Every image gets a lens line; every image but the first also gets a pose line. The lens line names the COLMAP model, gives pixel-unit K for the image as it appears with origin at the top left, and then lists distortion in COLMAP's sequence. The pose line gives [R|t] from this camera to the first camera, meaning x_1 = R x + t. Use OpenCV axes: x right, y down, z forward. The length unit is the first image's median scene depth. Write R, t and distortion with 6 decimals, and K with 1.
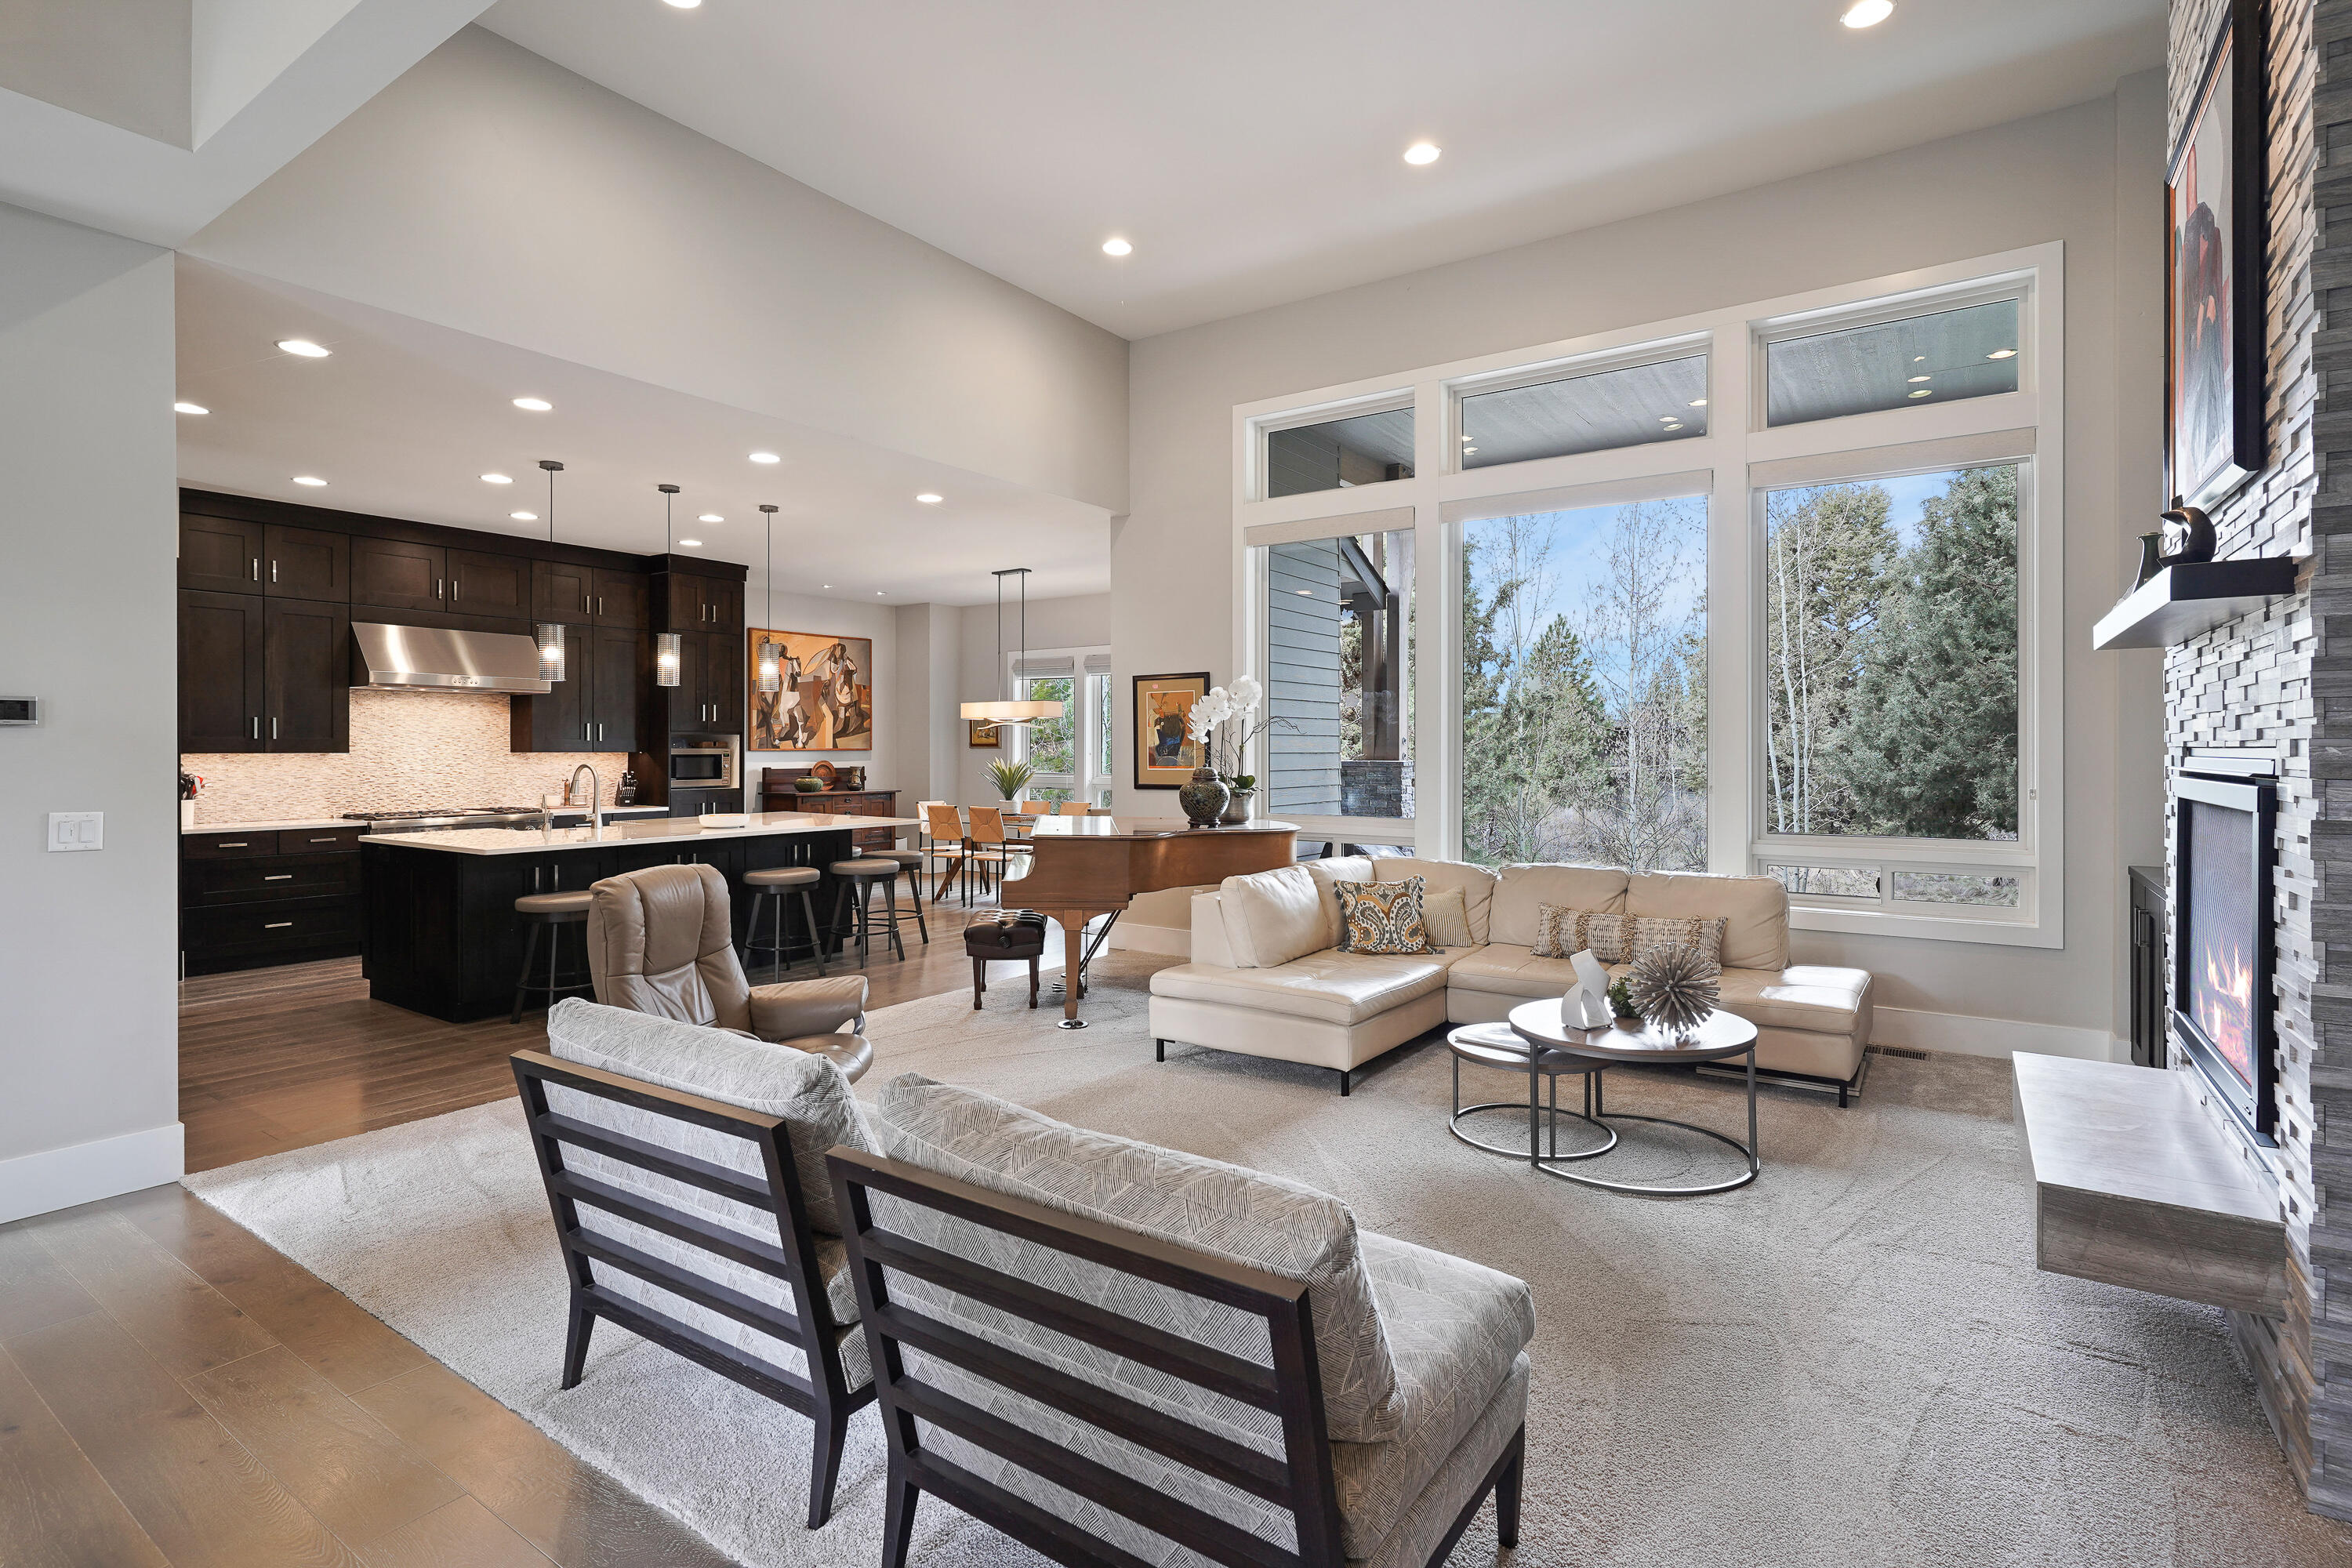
lens RADIAL K [[1145.3, 0, 1180.7], [0, 1145.3, 747.9], [0, 0, 1]] dist [0.000167, 0.000284]
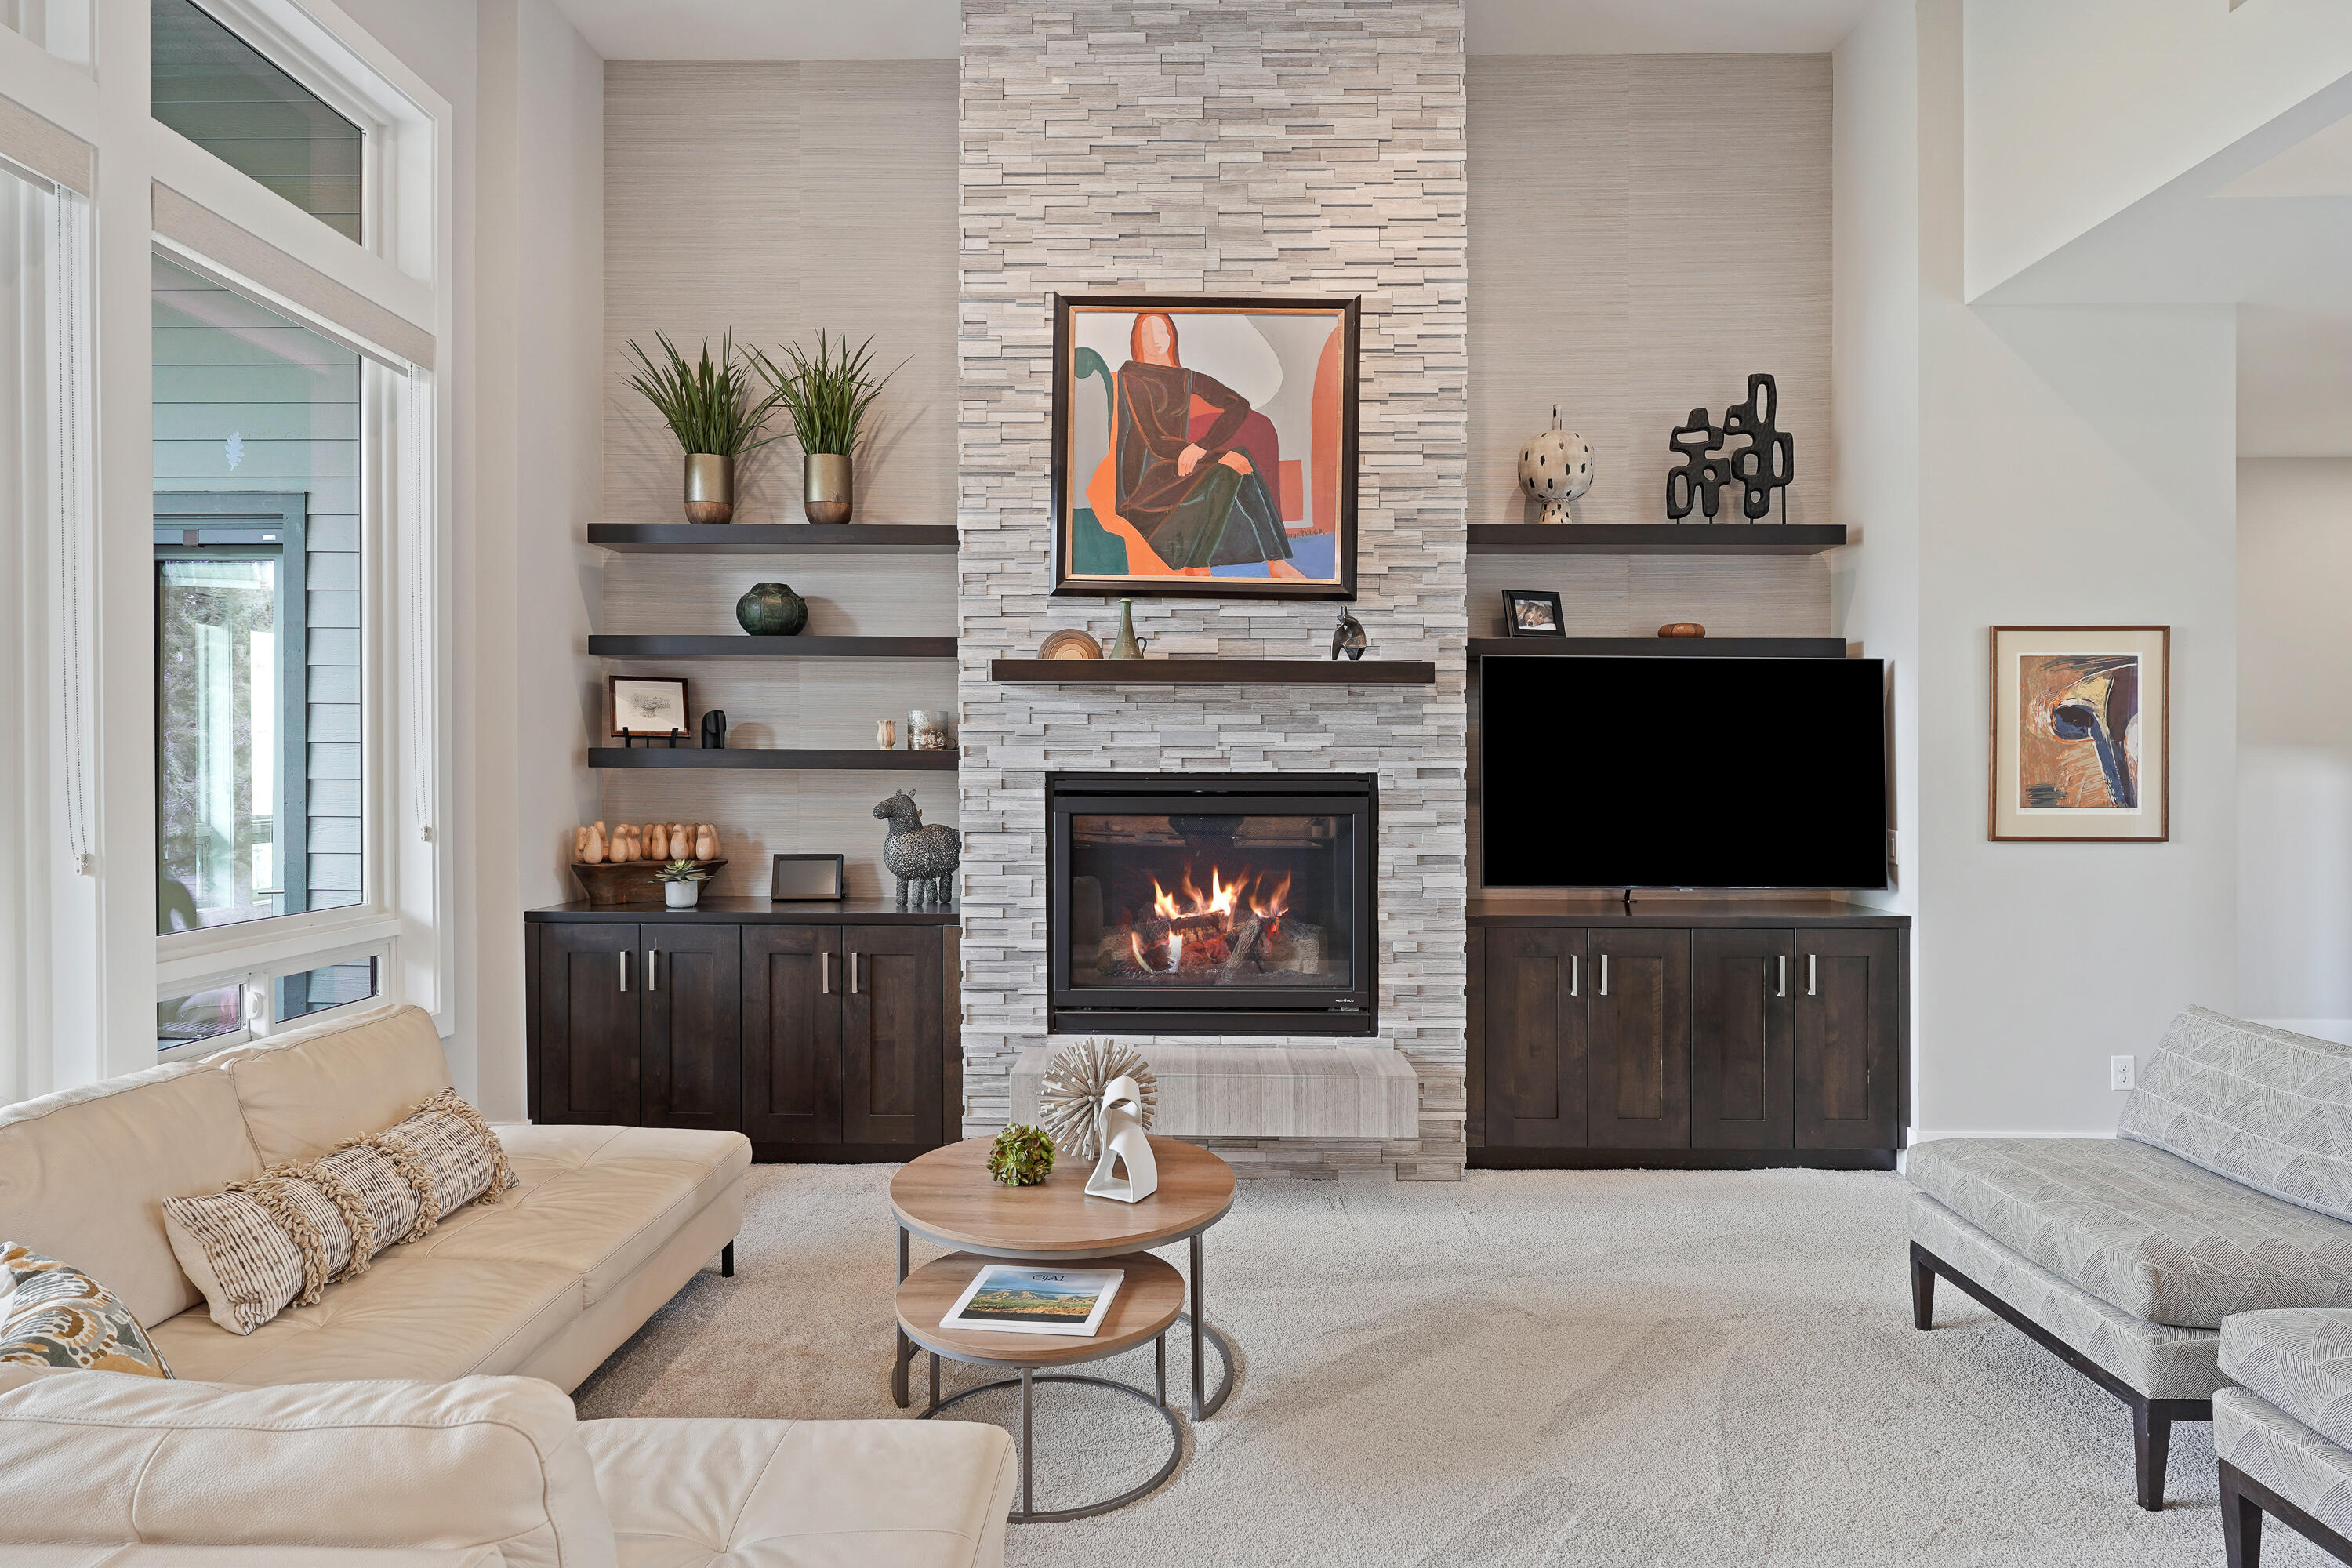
lens RADIAL K [[1332.1, 0, 1179.5], [0, 1332.1, 772.0], [0, 0, 1]] dist [-0.008526, -0.000179]
pose [[-0.553303, -0.001847, 0.832978, -0.157912], [-0.002672, 0.999996, 0.000442, -0.000977], [-0.832976, -0.001981, -0.553306, 0.734223]]
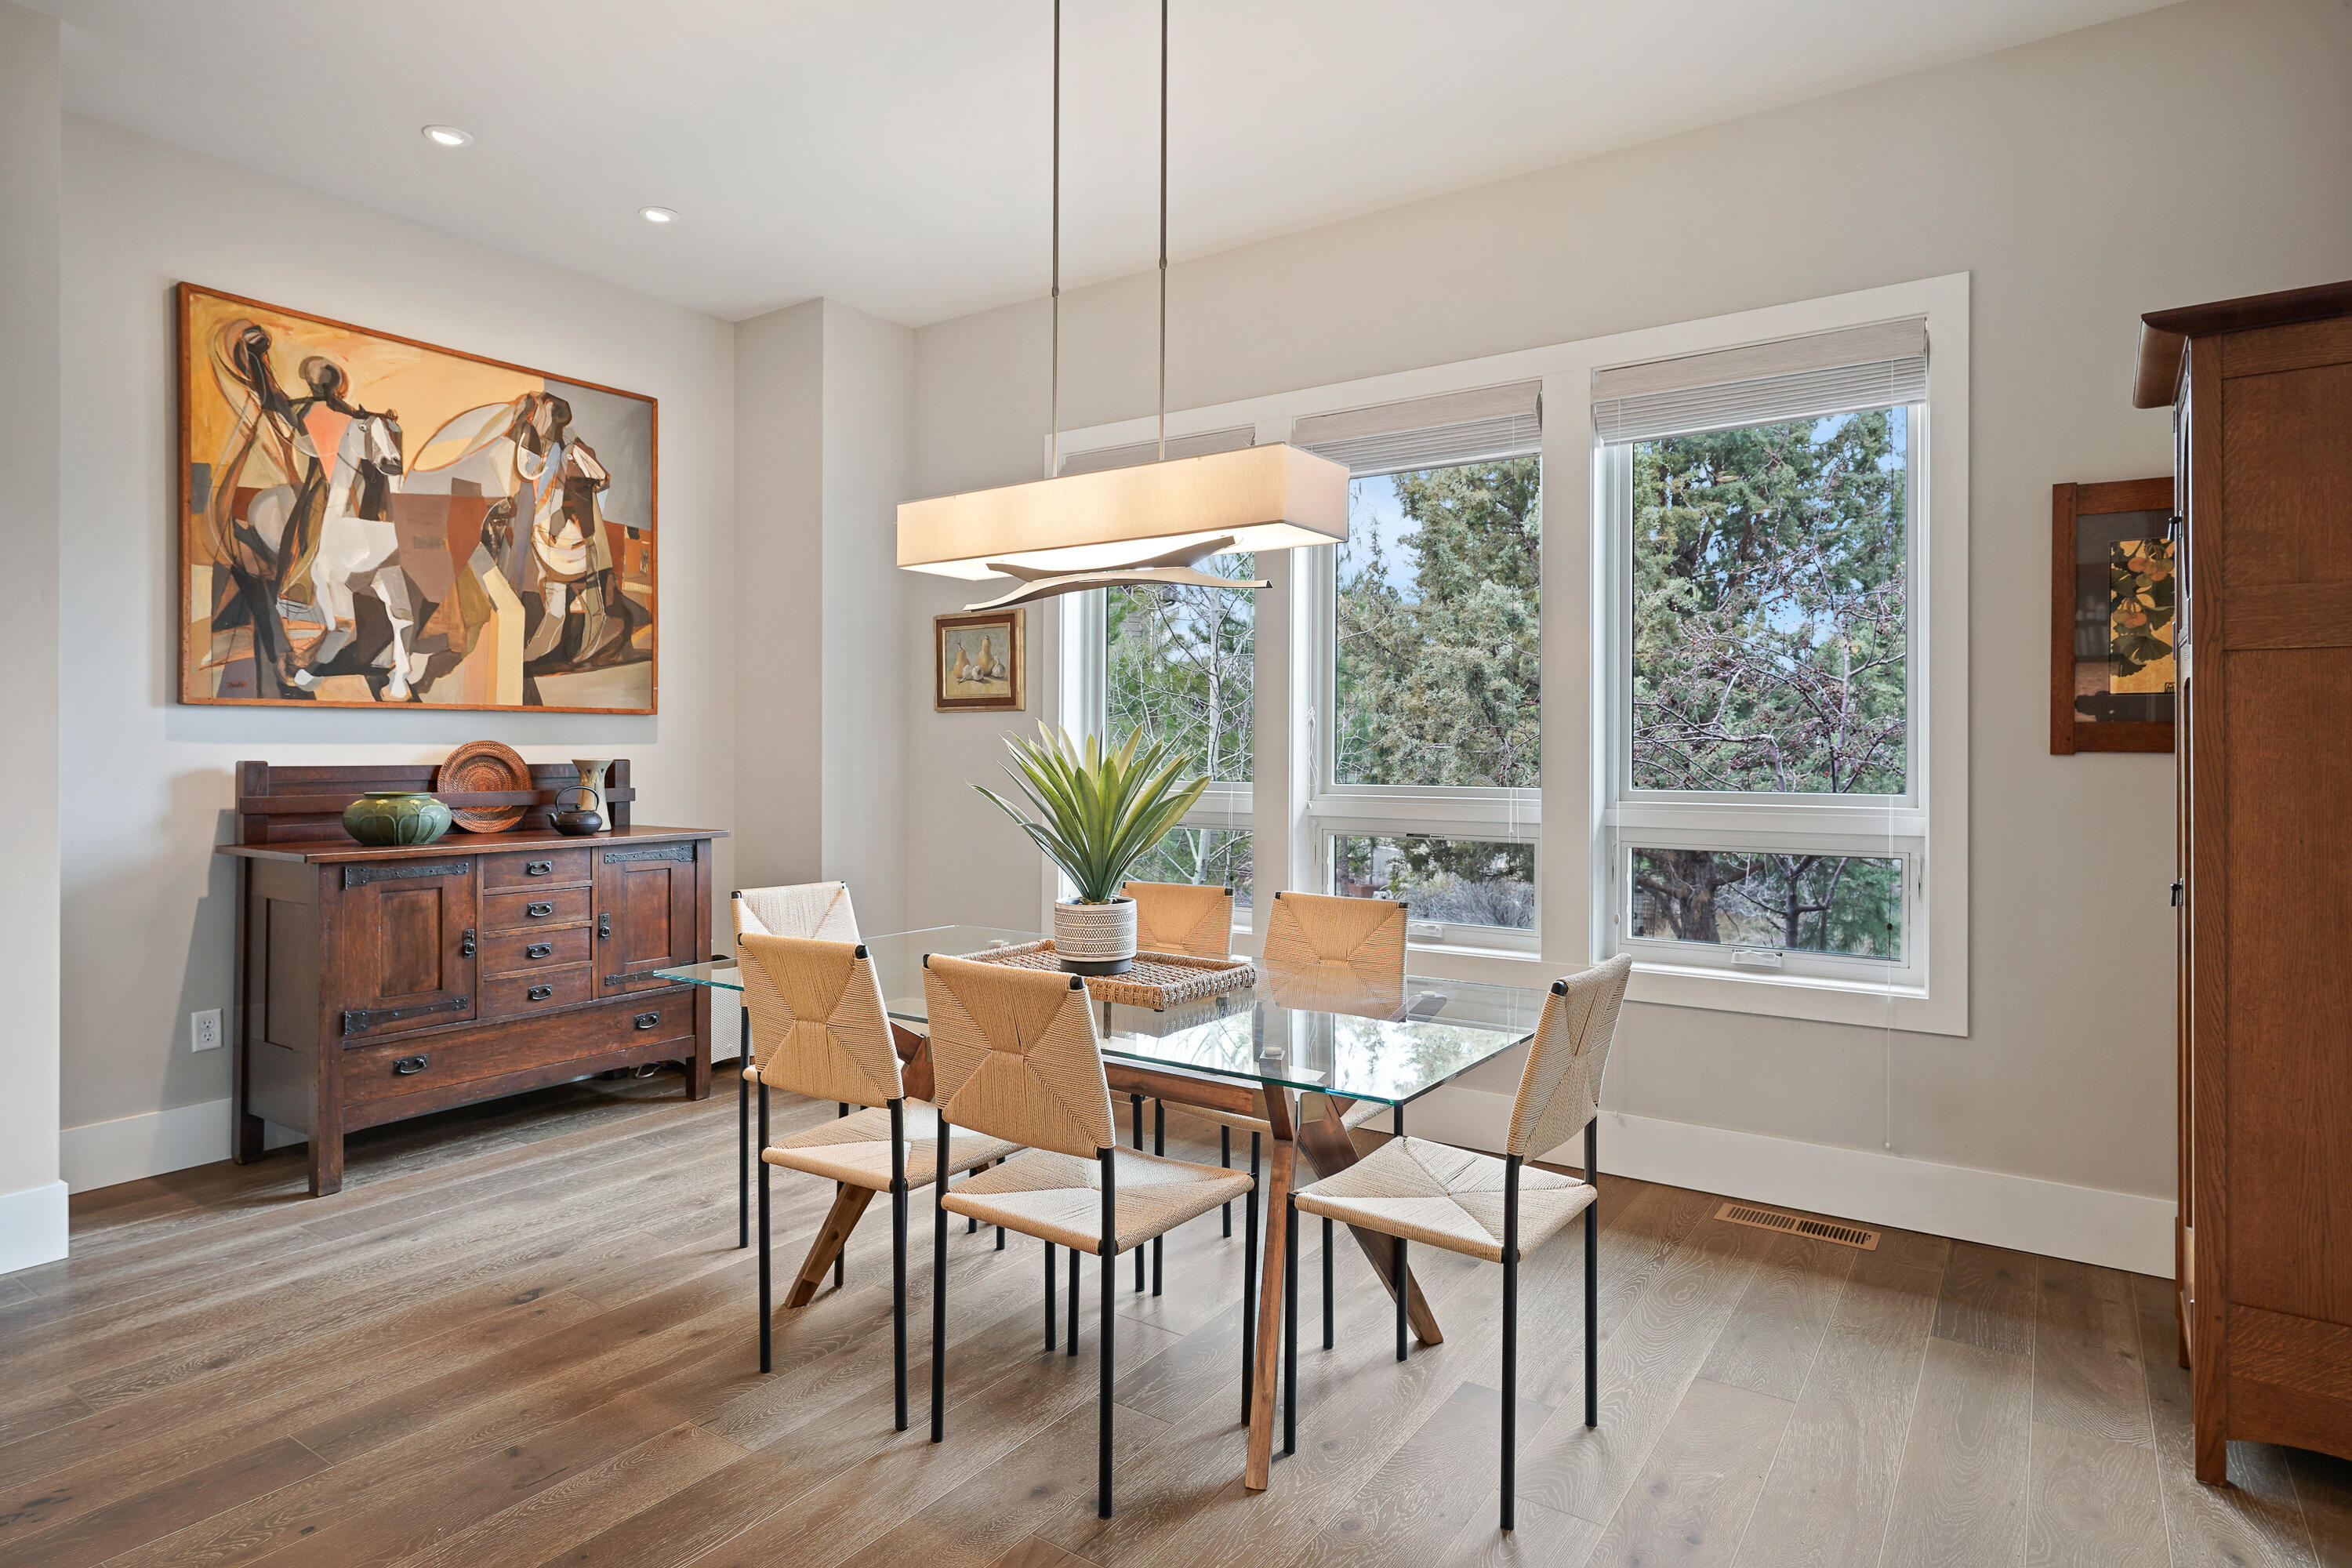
lens RADIAL K [[1276.3, 0, 1175.2], [0, 1276.3, 743.4], [0, 0, 1]] dist [-0.000175, -0.000090]
pose [[0.999994, 0.003208, -0.001010, -0.186825], [-0.003209, 0.999994, -0.001561, 0.018631], [0.001005, 0.001565, 0.999998, 1.032203]]
